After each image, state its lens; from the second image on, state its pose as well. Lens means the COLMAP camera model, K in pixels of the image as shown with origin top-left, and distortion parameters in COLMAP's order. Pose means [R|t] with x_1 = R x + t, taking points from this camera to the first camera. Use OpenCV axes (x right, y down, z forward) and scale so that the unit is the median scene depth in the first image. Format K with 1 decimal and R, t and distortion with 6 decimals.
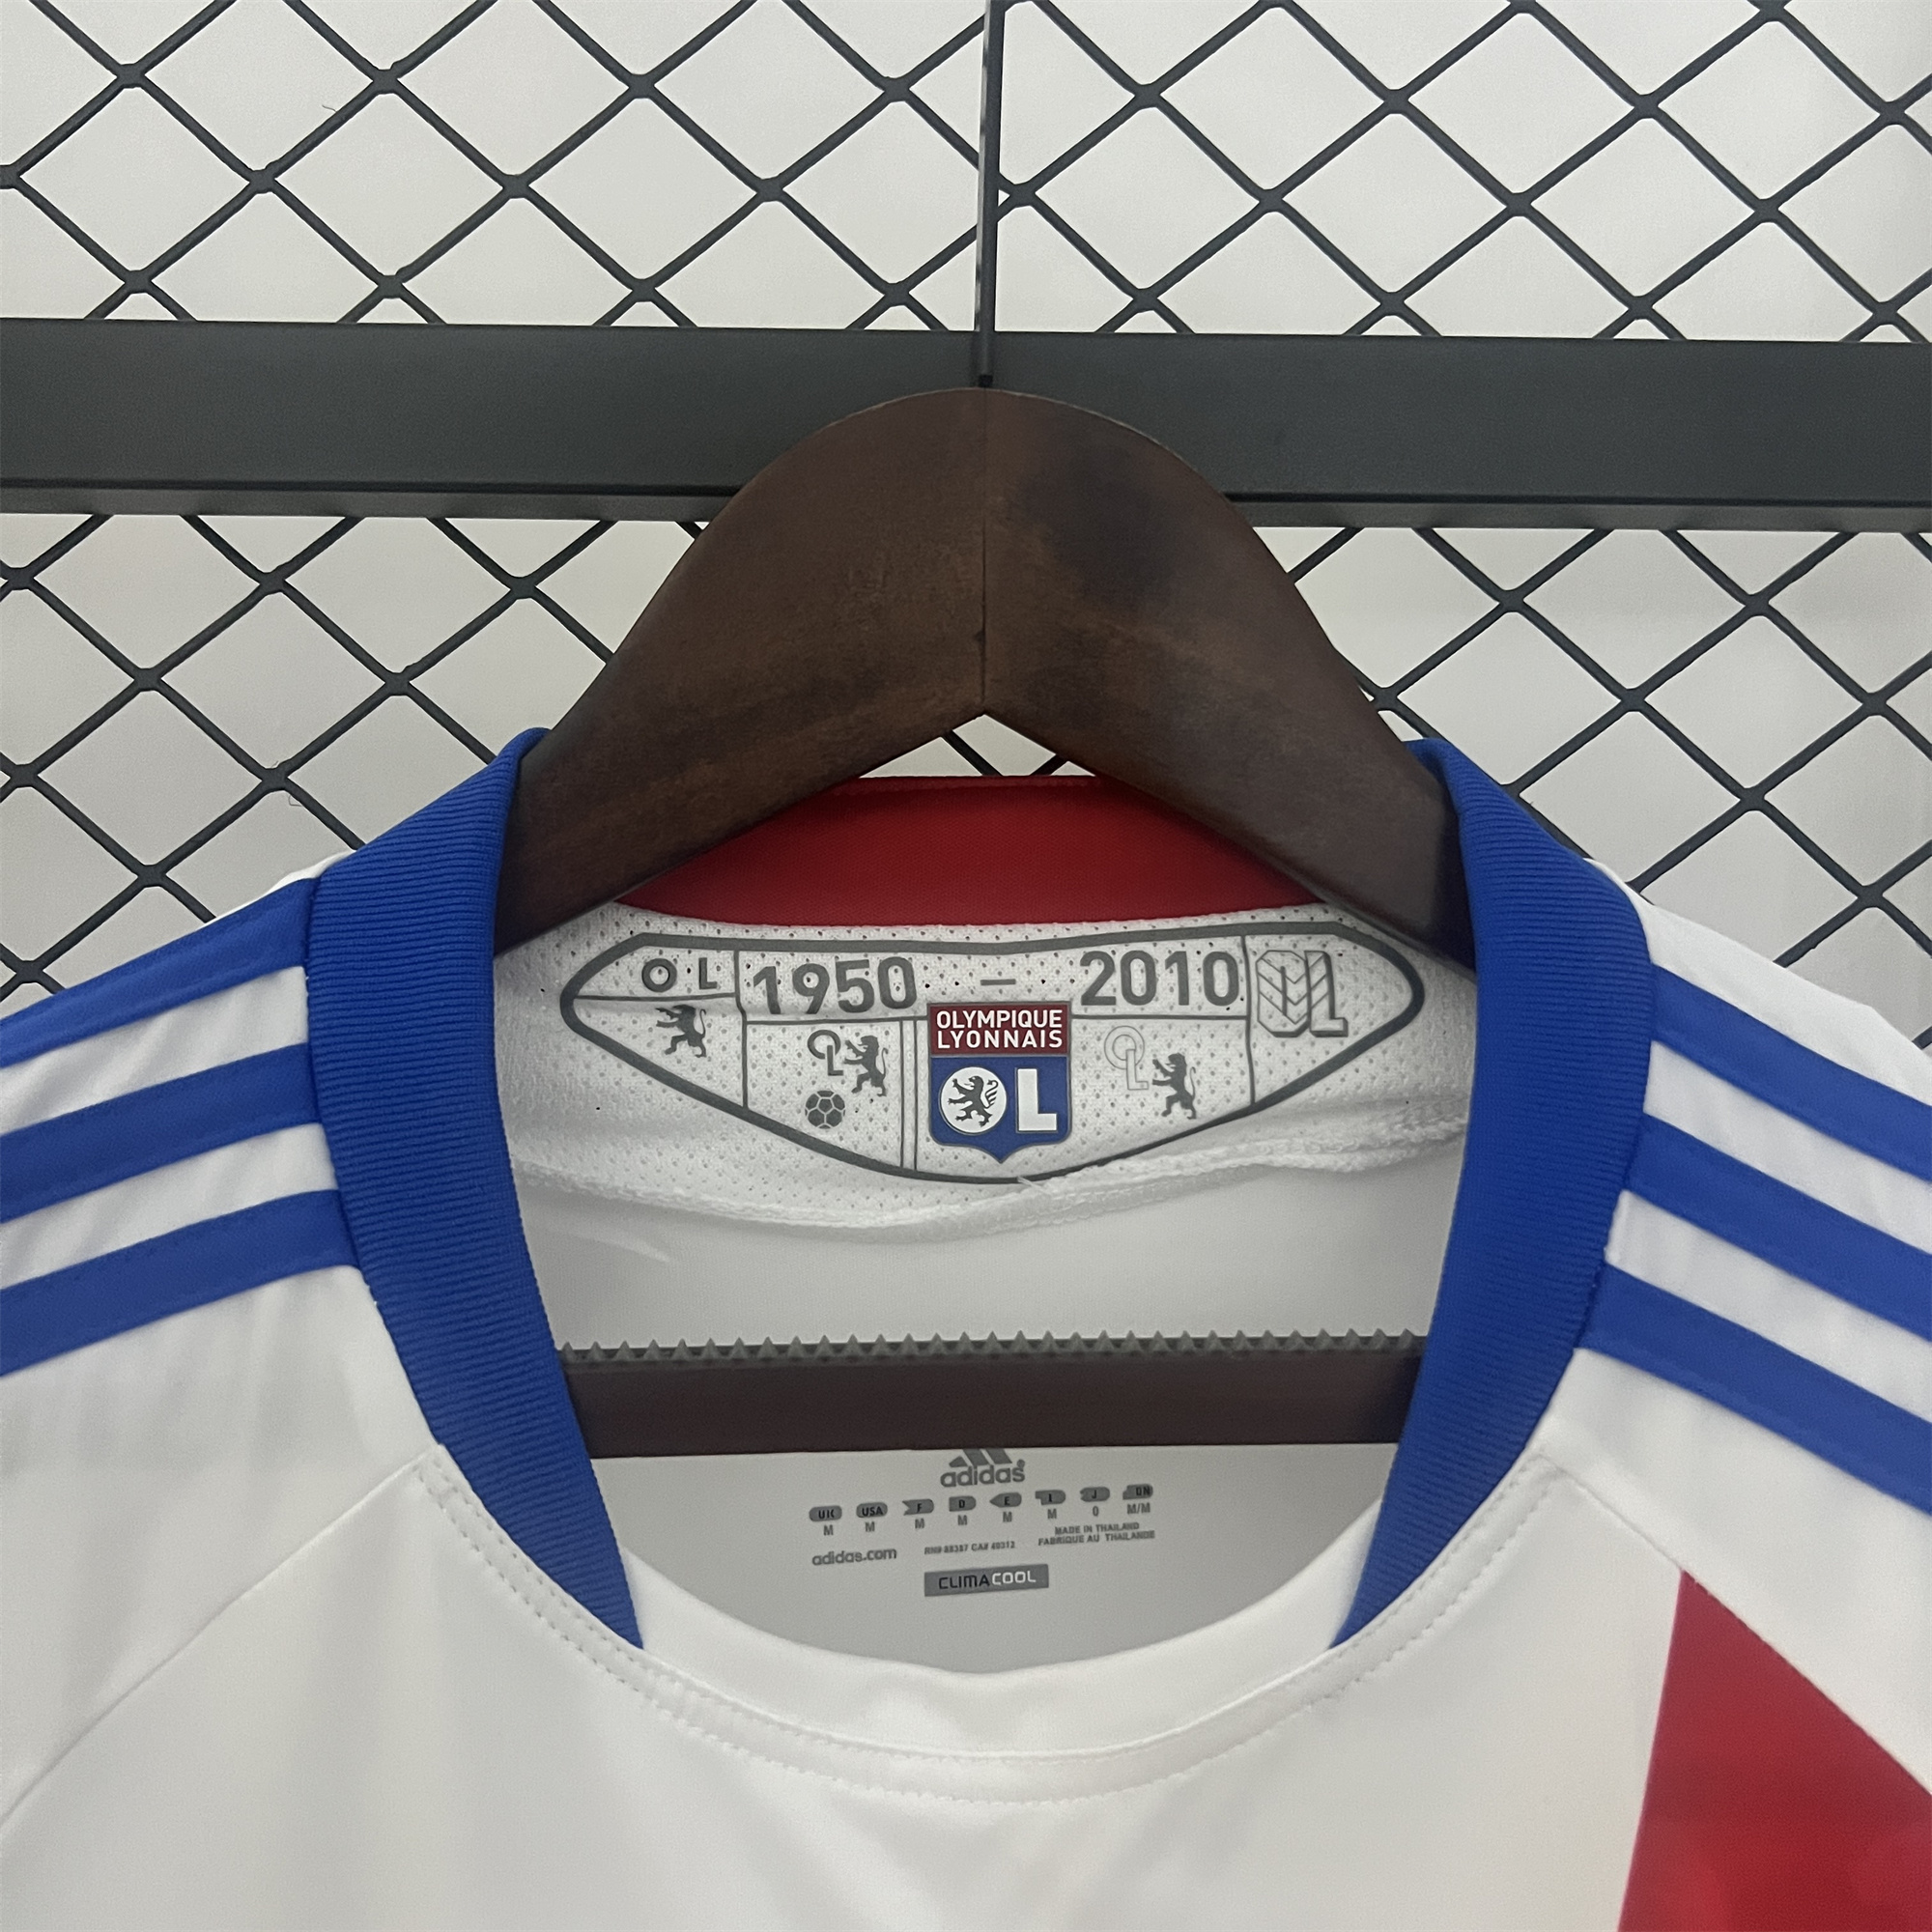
lens RADIAL K [[10604.9, 0, 965.8], [0, 10604.9, 965.8], [0, 0, 1]] dist [2.749114, 0.000000]
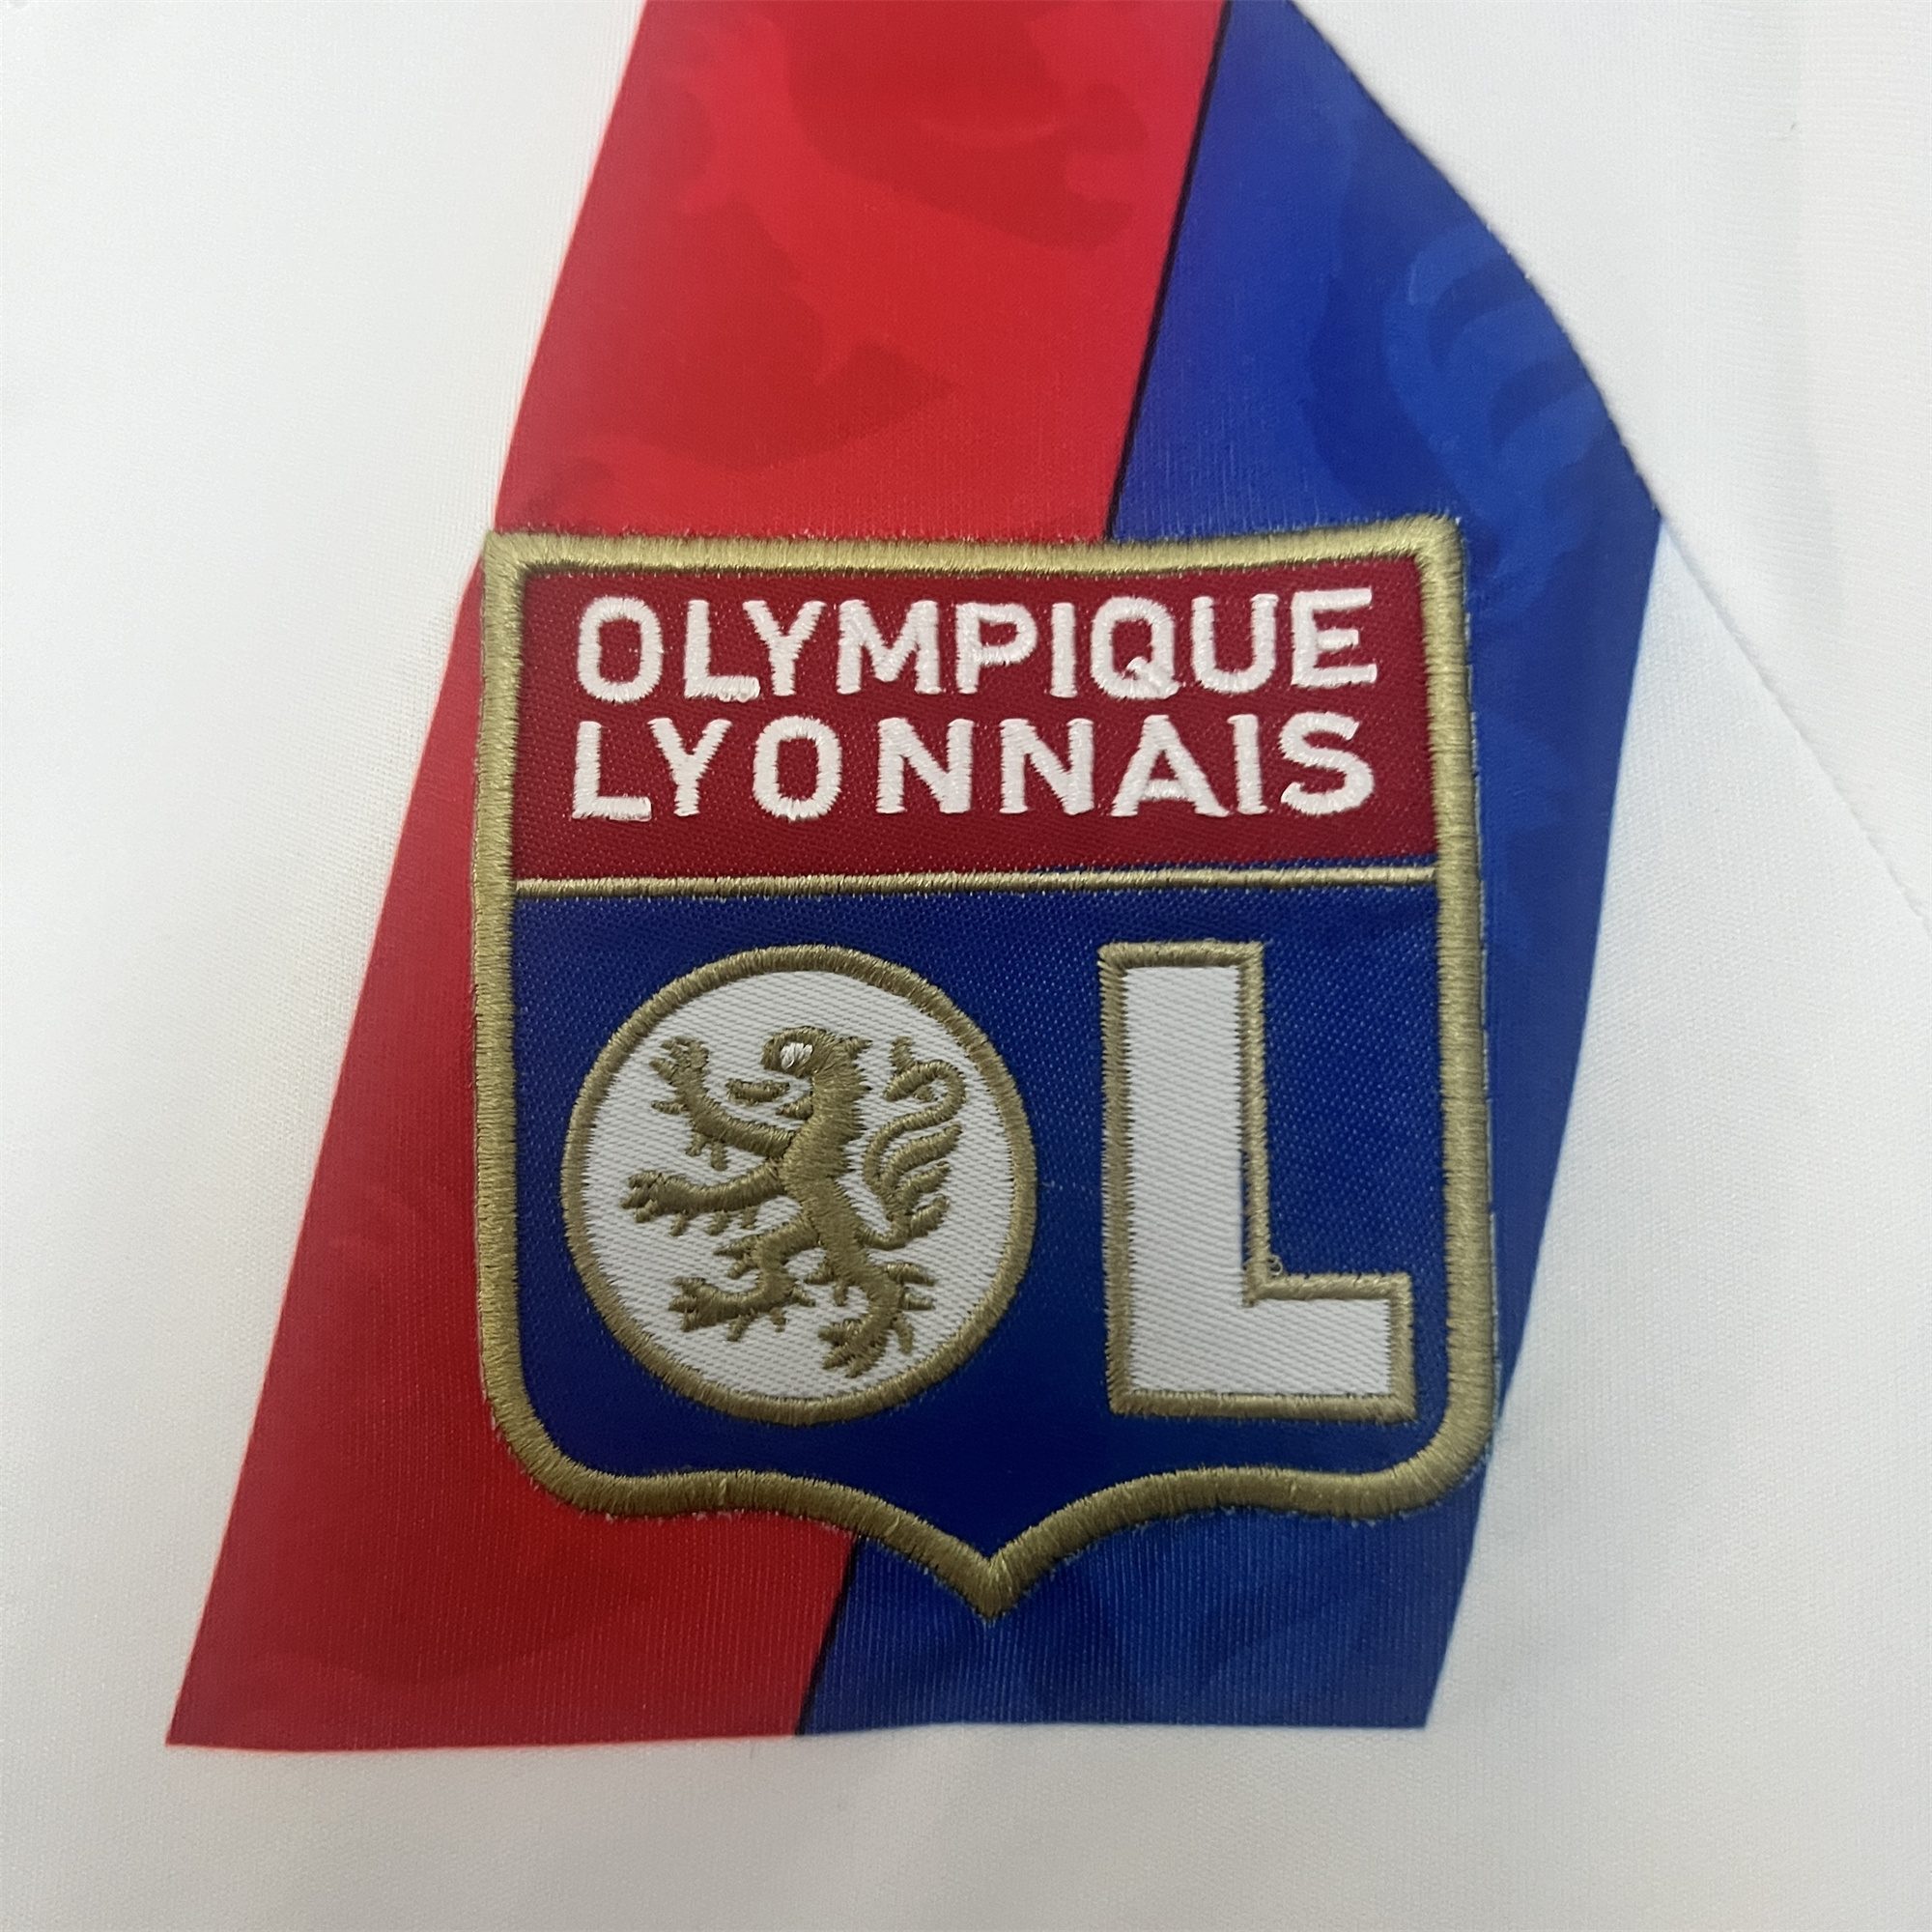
lens RADIAL K [[10604.9, 0, 963.2], [0, 10604.9, 968.6], [0, 0, 1]] dist [2.749114, 0.000000]
pose [[0.999947, -0.009471, 0.004089, 0.002351], [0.009397, 0.999797, 0.017833, 0.007066], [-0.004257, -0.017794, 0.999833, 0.846344]]
